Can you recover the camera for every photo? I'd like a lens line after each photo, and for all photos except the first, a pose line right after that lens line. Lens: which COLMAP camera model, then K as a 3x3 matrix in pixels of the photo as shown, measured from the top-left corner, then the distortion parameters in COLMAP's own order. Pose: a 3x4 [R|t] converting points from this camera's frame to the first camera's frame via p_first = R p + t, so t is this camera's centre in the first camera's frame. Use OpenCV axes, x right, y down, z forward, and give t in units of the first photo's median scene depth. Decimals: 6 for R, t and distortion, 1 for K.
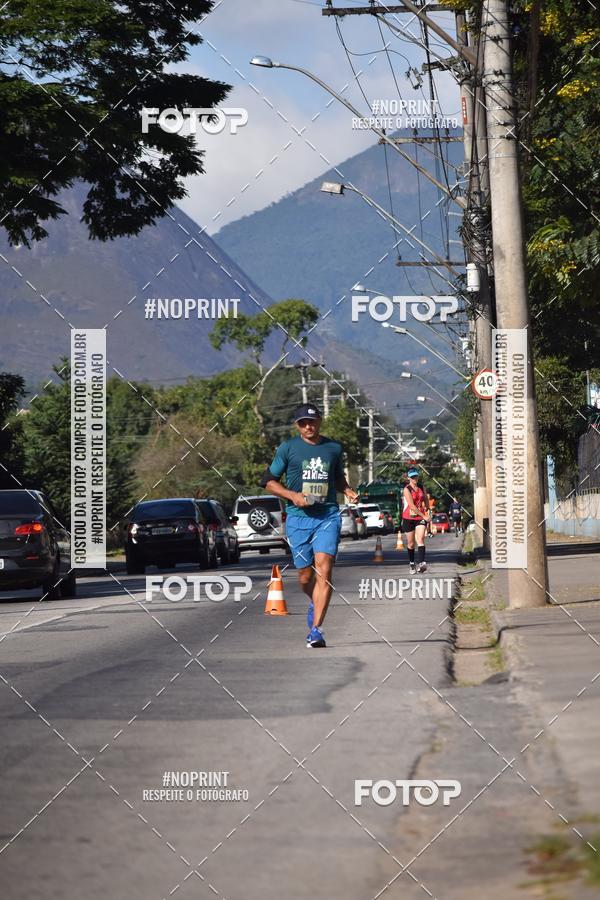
lens RADIAL K [[1172.3, 0, 312.7], [0, 1172.3, 464.5], [0, 0, 1]] dist [0.322359, -0.003978]
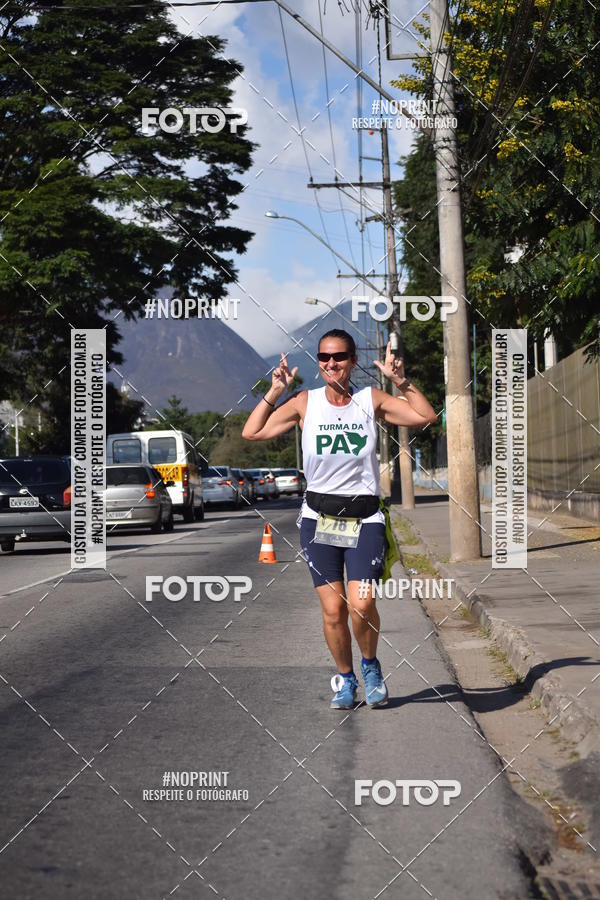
lens RADIAL K [[2172.4, 0, 300.0], [0, 2172.4, 450.0], [0, 0, 1]] dist [-0.088285, 0.555258]
pose [[0.999924, 0.011320, 0.004846, -0.013449], [-0.011376, 0.999868, 0.011585, -0.035493], [-0.004714, -0.011640, 0.999921, -2.120874]]
